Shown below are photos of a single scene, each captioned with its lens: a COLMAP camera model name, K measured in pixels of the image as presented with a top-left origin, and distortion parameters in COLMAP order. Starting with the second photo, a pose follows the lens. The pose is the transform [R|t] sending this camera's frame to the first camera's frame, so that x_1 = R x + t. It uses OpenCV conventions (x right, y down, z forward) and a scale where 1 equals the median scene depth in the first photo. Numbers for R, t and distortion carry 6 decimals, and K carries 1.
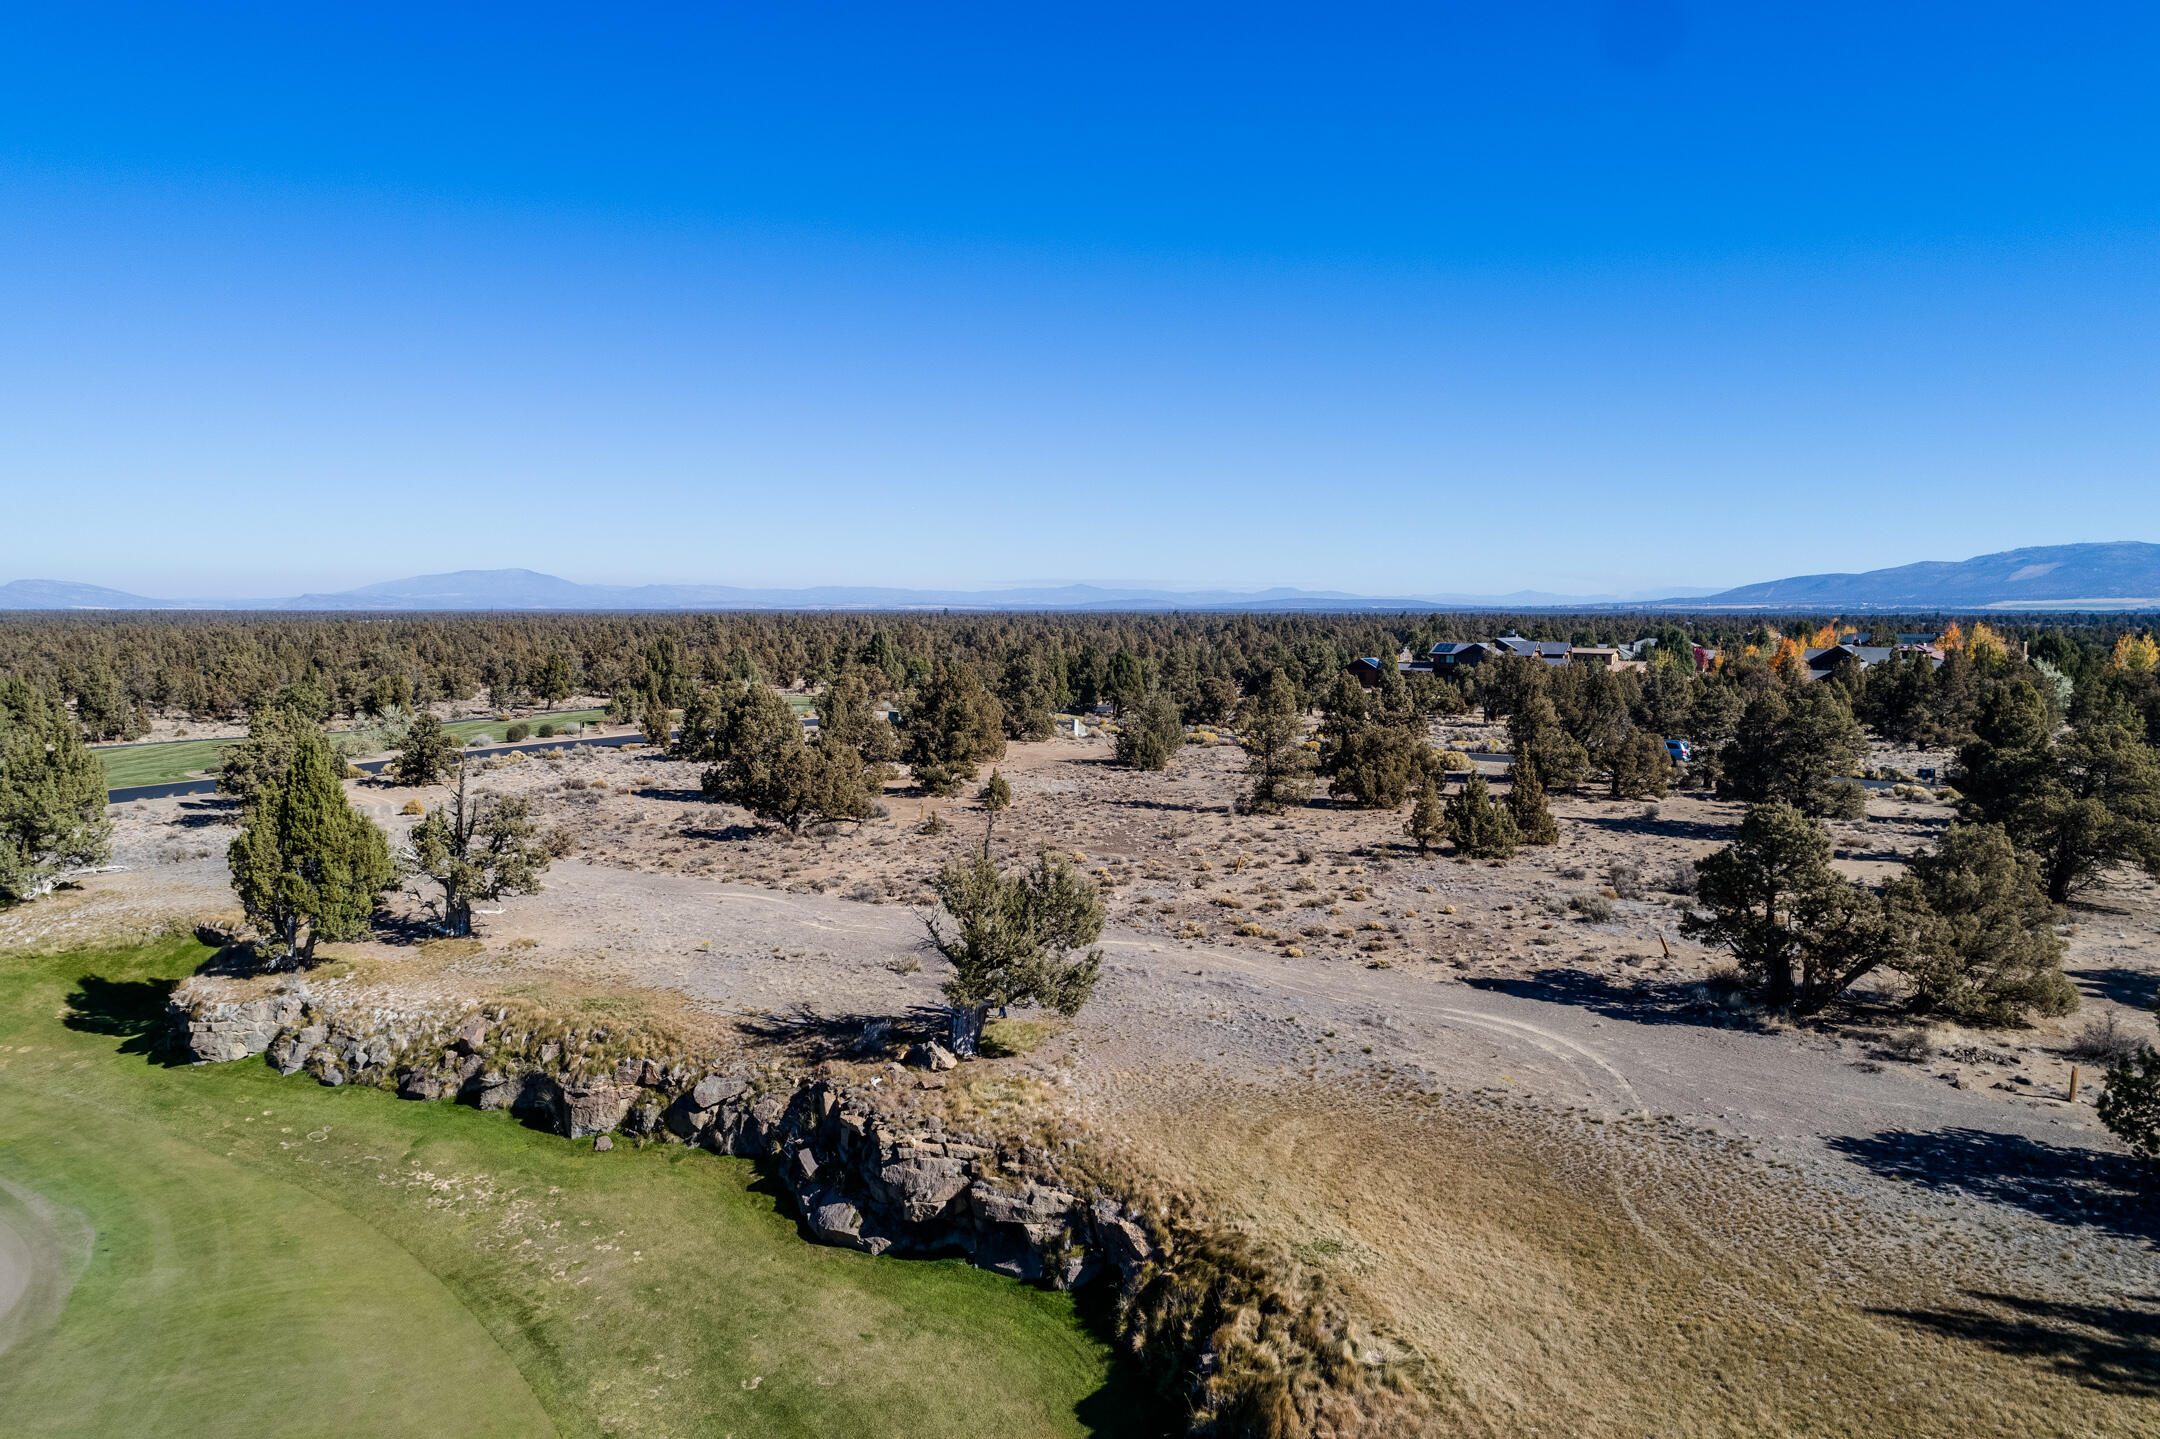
lens RADIAL K [[1446.6, 0, 1084.3], [0, 1446.6, 721.9], [0, 0, 1]] dist [-0.007389, 0.007819]
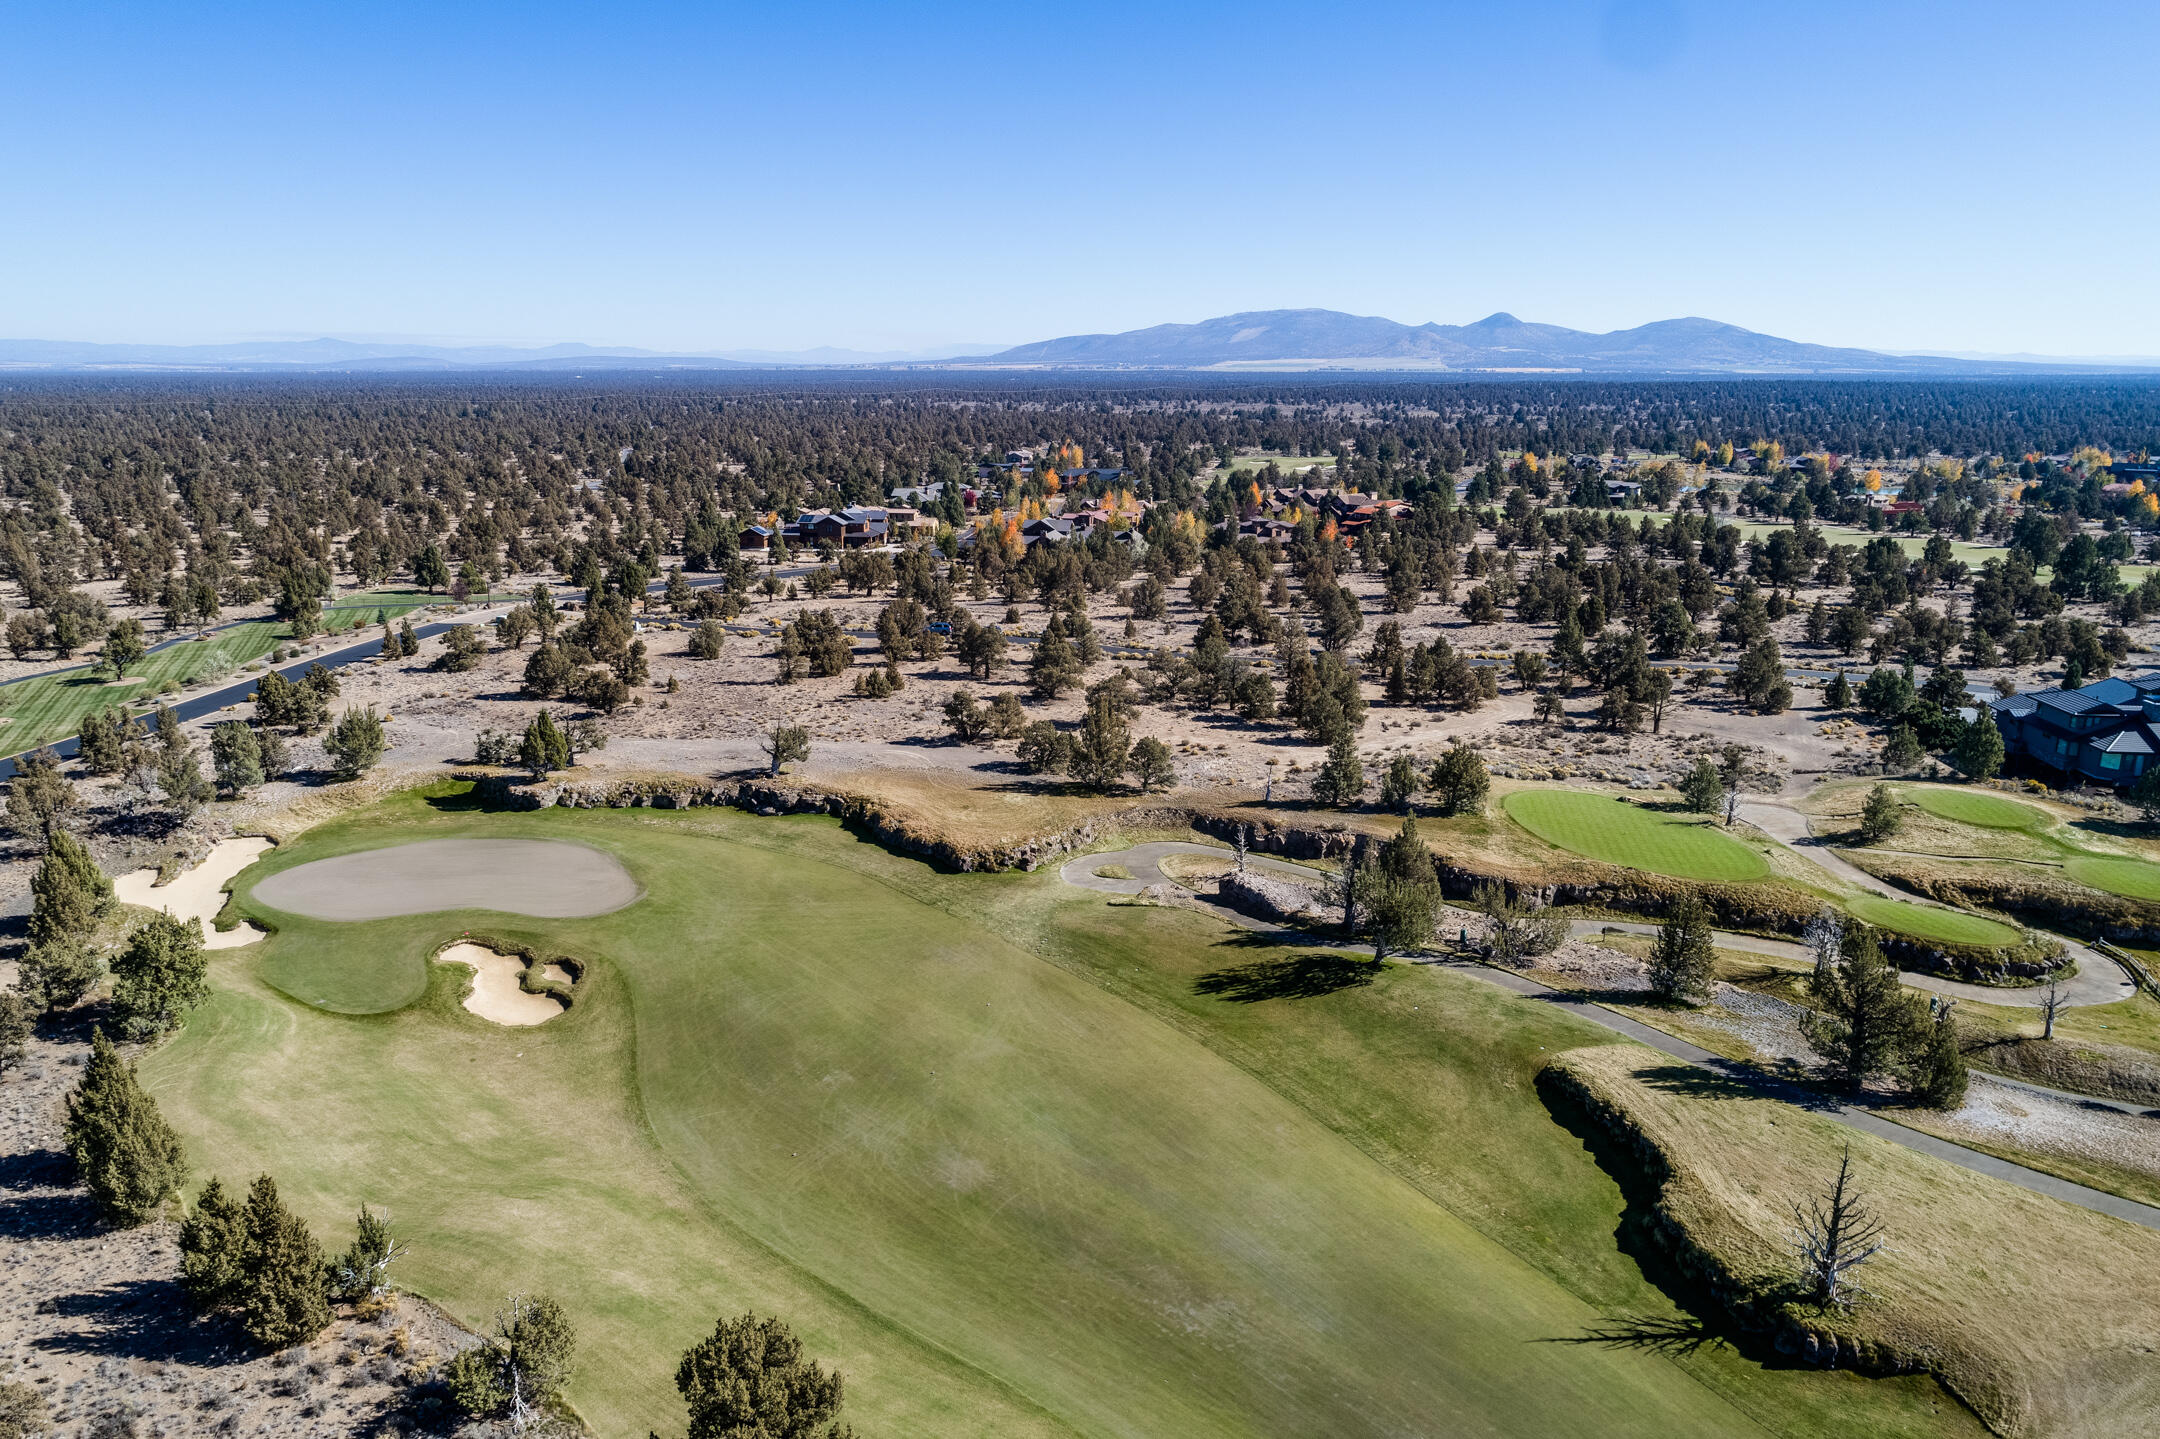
lens RADIAL K [[1446.6, 0, 1084.3], [0, 1446.6, 721.9], [0, 0, 1]] dist [-0.007389, 0.007819]
pose [[0.892371, -0.108907, 0.437965, -0.969091], [0.035726, 0.984448, 0.172005, -0.526510], [-0.449887, -0.137845, 0.882384, -2.662276]]
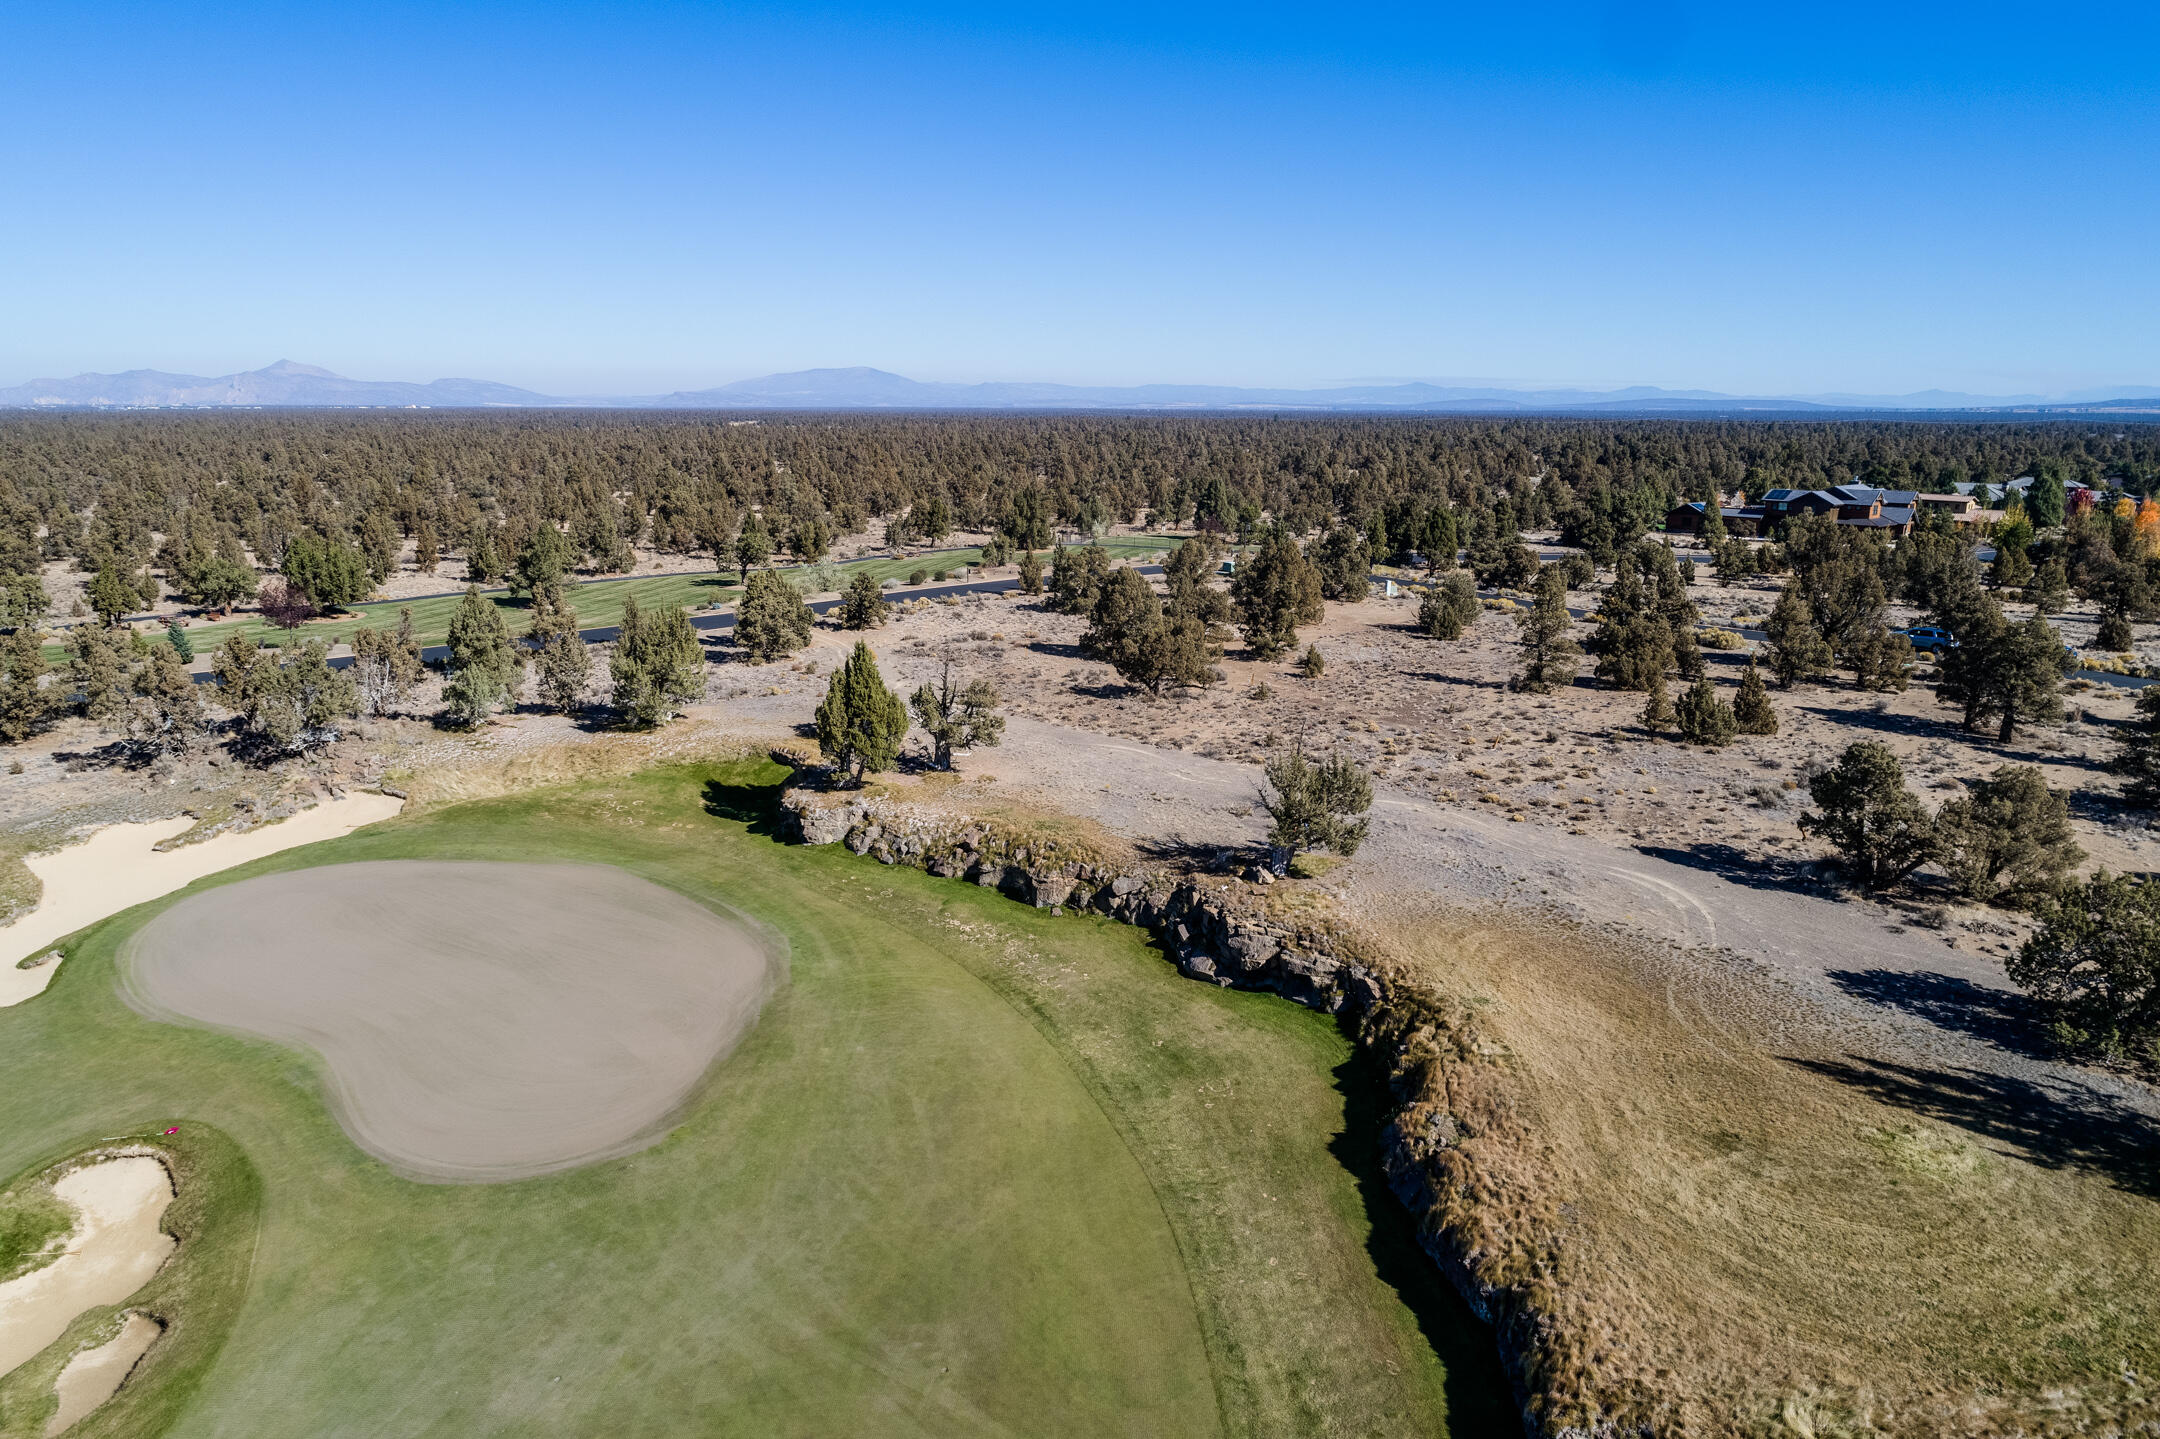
lens RADIAL K [[1446.6, 0, 1084.3], [0, 1446.6, 721.9], [0, 0, 1]] dist [-0.007389, 0.007819]
pose [[0.974990, 0.050852, -0.216352, 0.038760], [-0.021074, 0.990238, 0.137782, -0.135472], [0.221247, -0.129776, 0.966544, -0.503157]]
